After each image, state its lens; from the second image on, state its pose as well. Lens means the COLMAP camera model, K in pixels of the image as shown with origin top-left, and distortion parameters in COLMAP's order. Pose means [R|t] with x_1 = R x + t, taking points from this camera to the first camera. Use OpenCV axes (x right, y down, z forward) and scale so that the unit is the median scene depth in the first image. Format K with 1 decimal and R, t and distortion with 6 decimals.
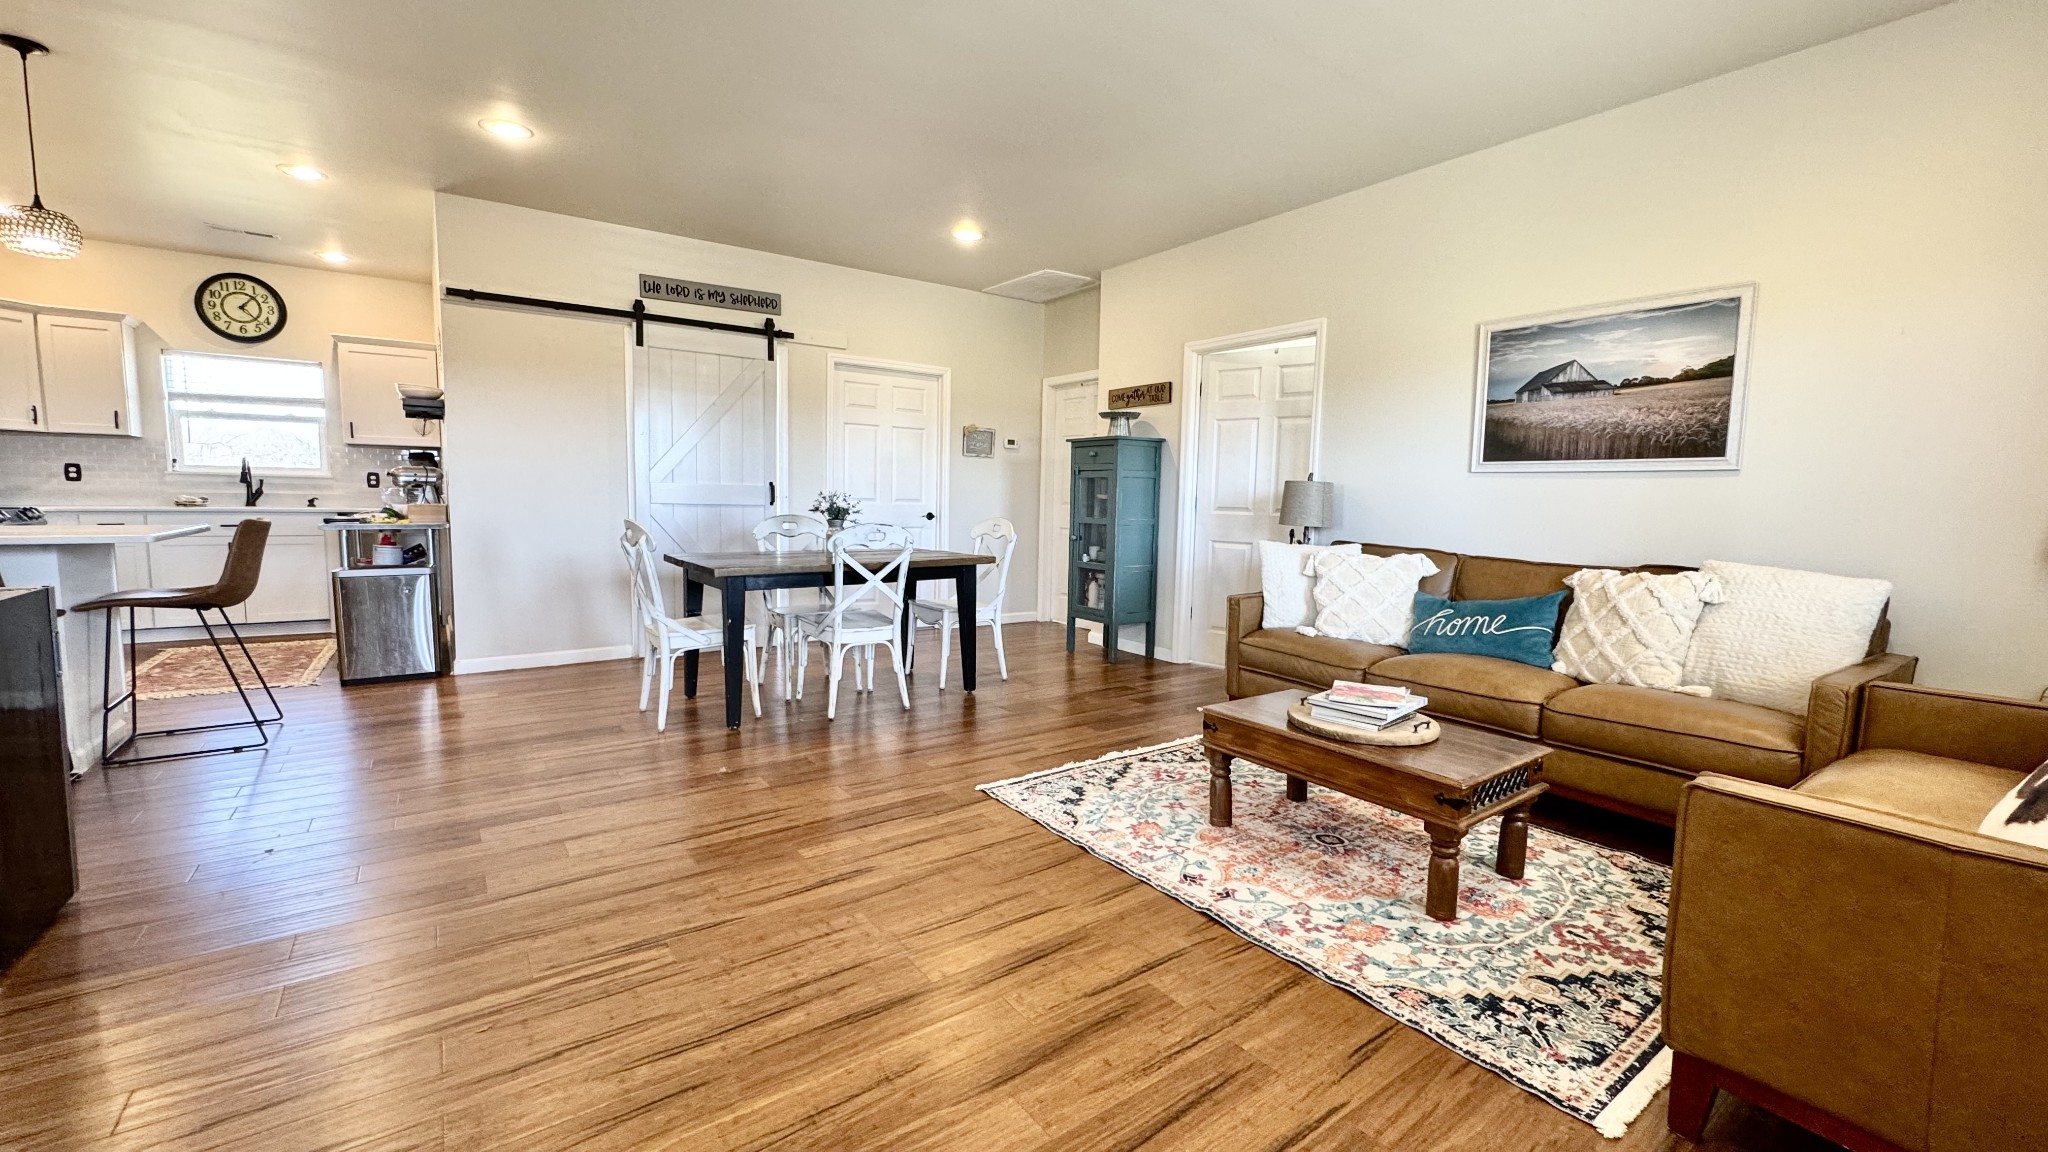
lens RADIAL K [[809.5, 0, 1021.1], [0, 809.5, 570.8], [0, 0, 1]] dist [-0.001615, 0.000057]
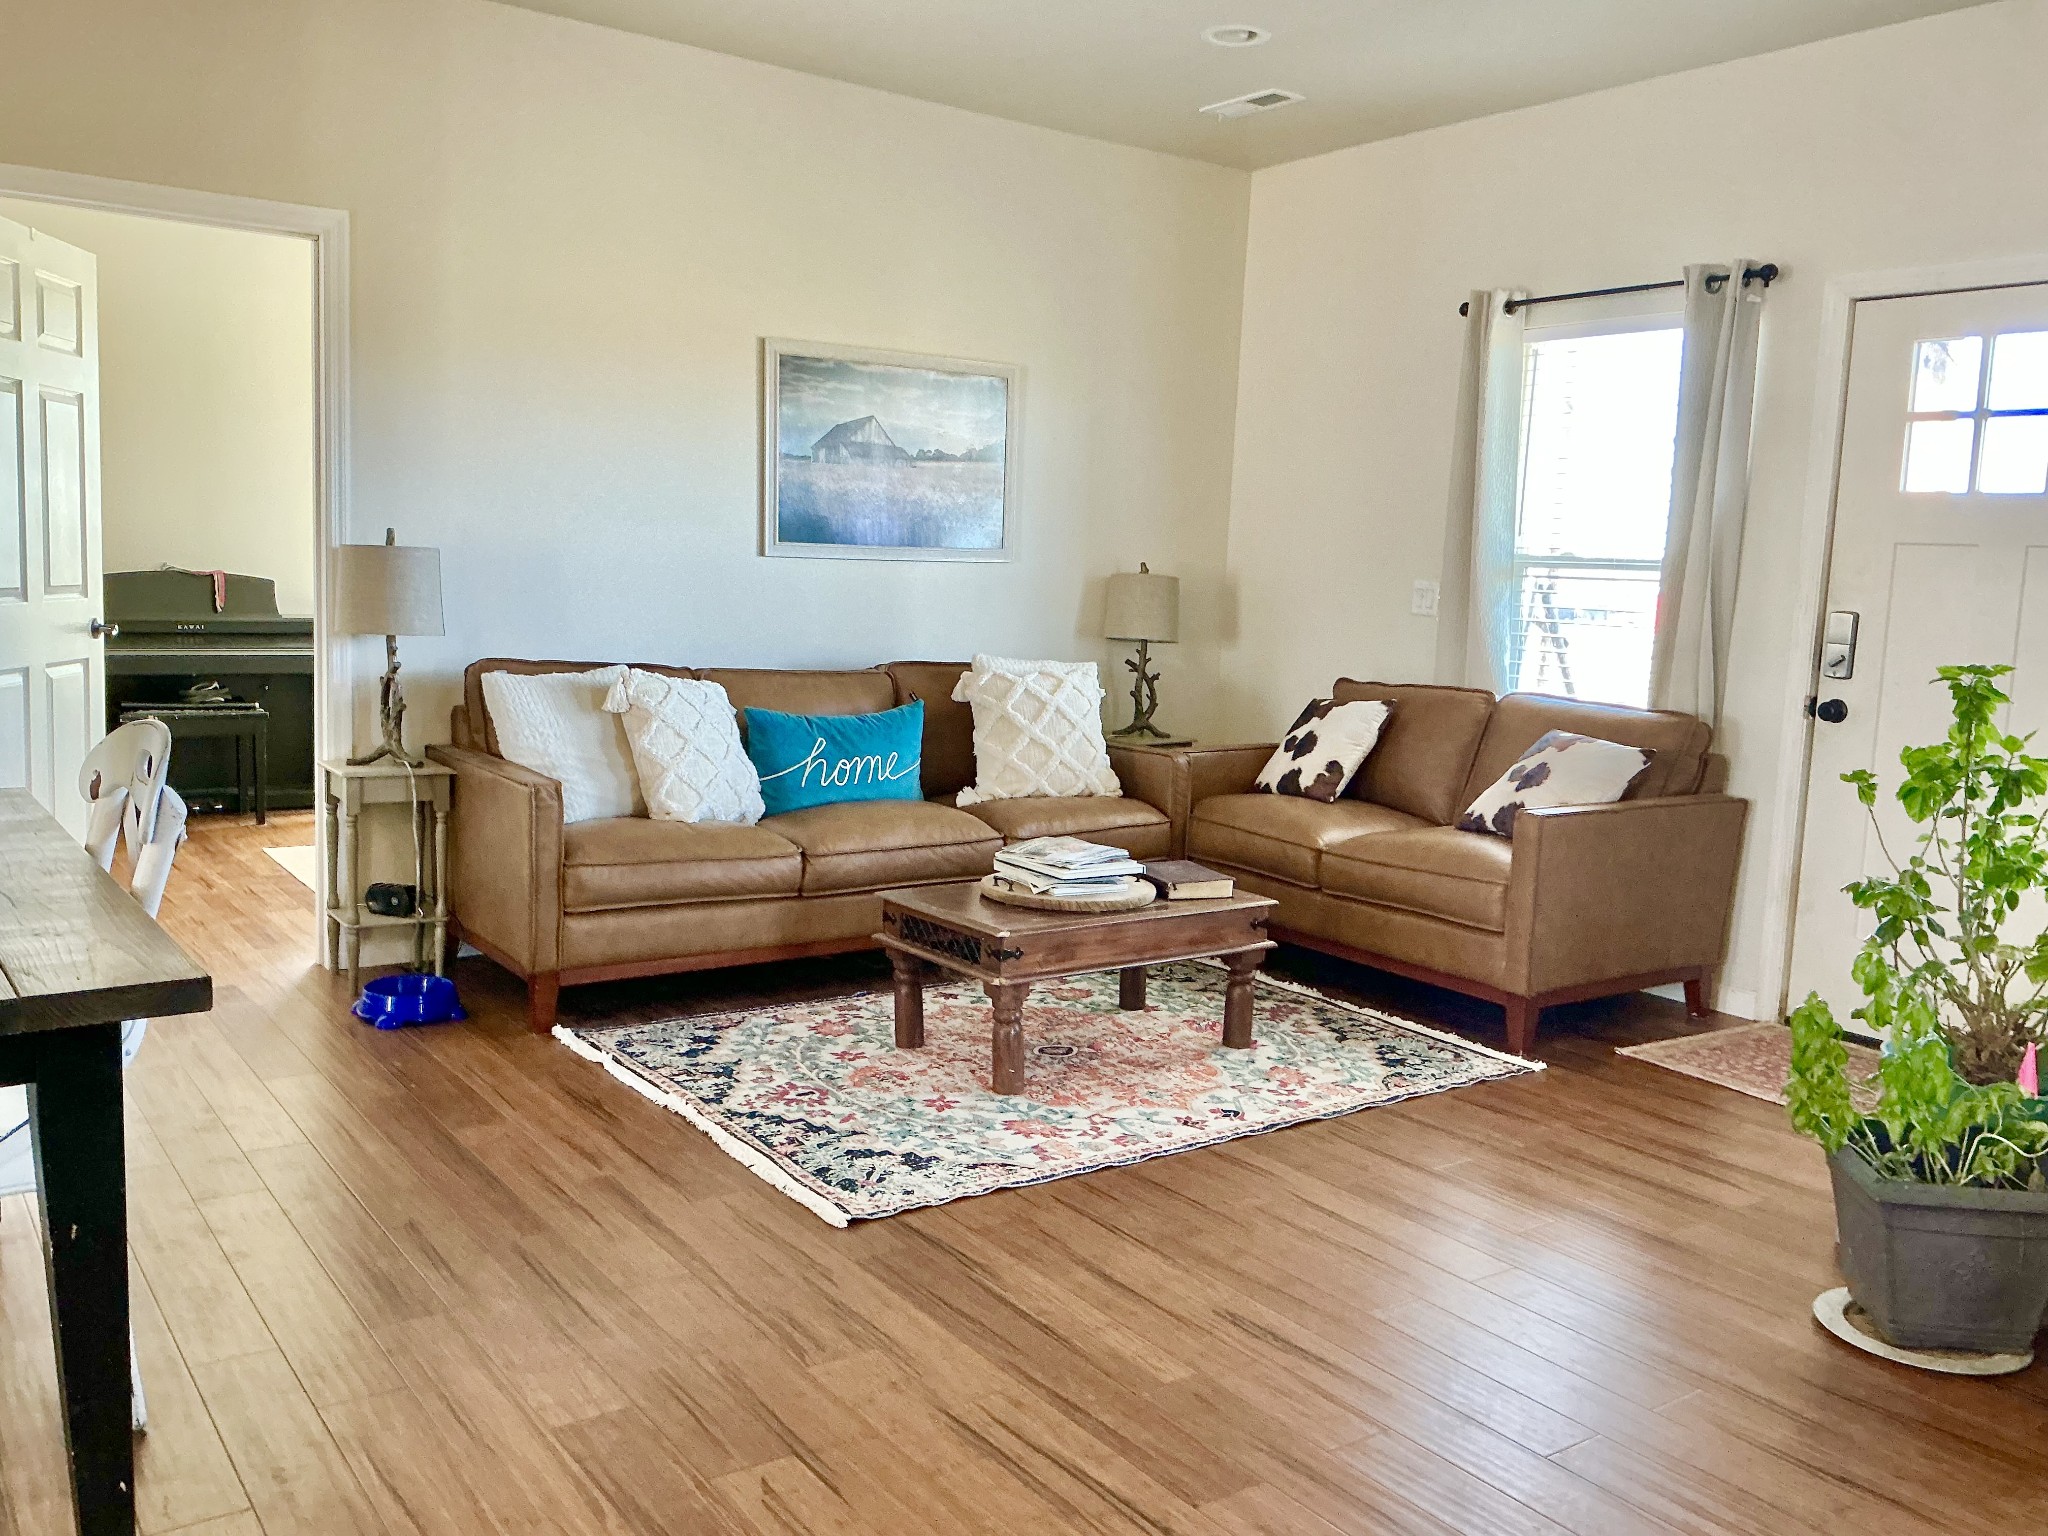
lens RADIAL K [[1600.9, 0, 1021.7], [0, 1600.9, 772.7], [0, 0, 1]] dist [0.053865, 0.002315]
pose [[0.032412, -0.136753, 0.990075, -0.892419], [0.066207, 0.988713, 0.134398, -0.111149], [-0.997279, 0.061194, 0.041100, 0.777211]]
